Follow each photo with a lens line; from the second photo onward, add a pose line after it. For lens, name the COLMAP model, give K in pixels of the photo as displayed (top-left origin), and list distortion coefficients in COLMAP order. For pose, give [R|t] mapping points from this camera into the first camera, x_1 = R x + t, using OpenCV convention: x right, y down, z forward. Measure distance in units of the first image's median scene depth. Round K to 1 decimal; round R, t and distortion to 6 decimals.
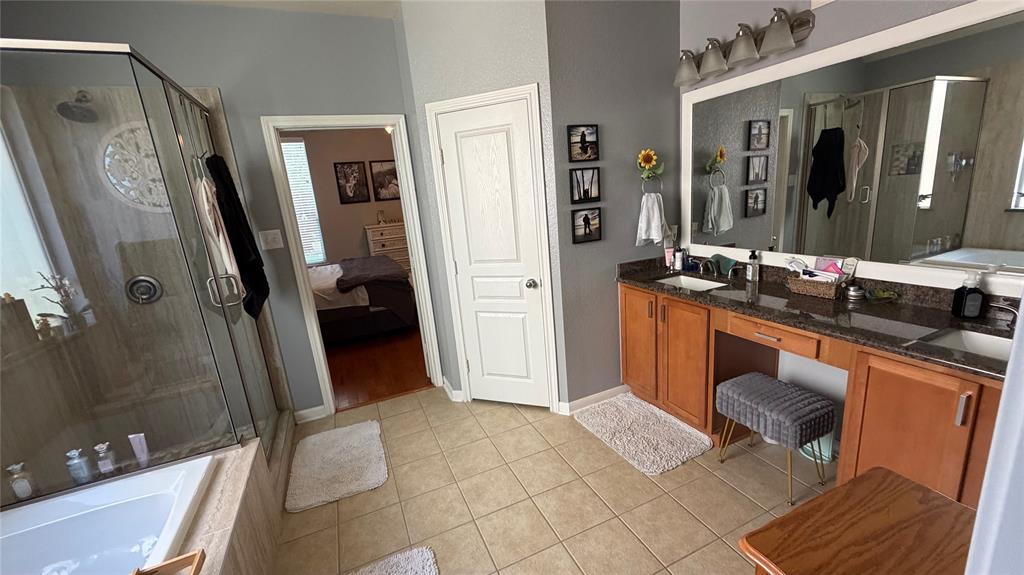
lens RADIAL K [[407.2, 0, 512.3], [0, 407.2, 291.1], [0, 0, 1]] dist [0.000439, 0.000444]
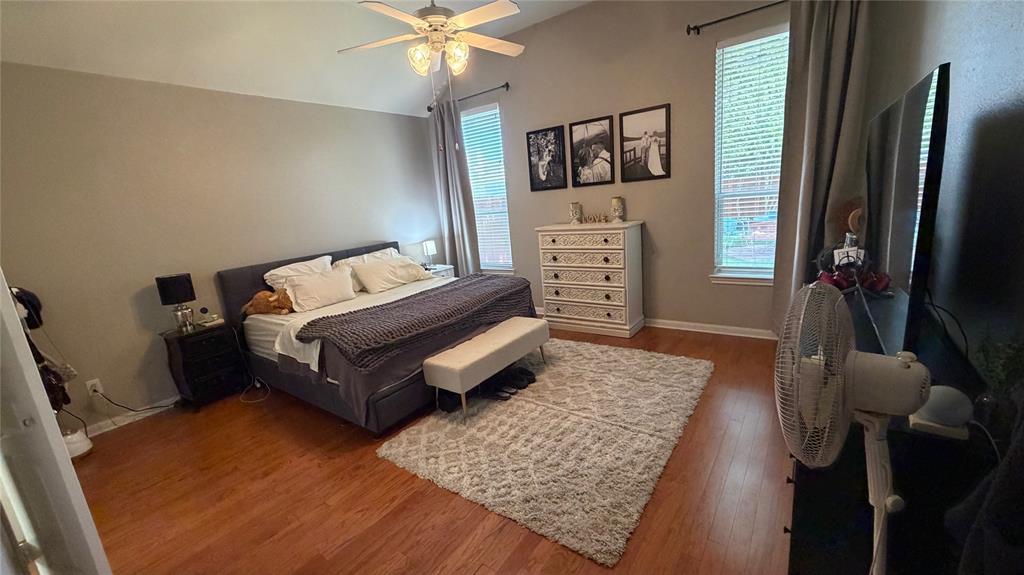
lens RADIAL K [[407.2, 0, 510.5], [0, 407.2, 287.3], [0, 0, 1]] dist [0.000439, 0.000444]
pose [[0.508402, 0.225133, -0.831169, 0.190730], [-0.154675, 0.973395, 0.169047, -0.164112], [0.847115, 0.042617, 0.529699, 0.597046]]
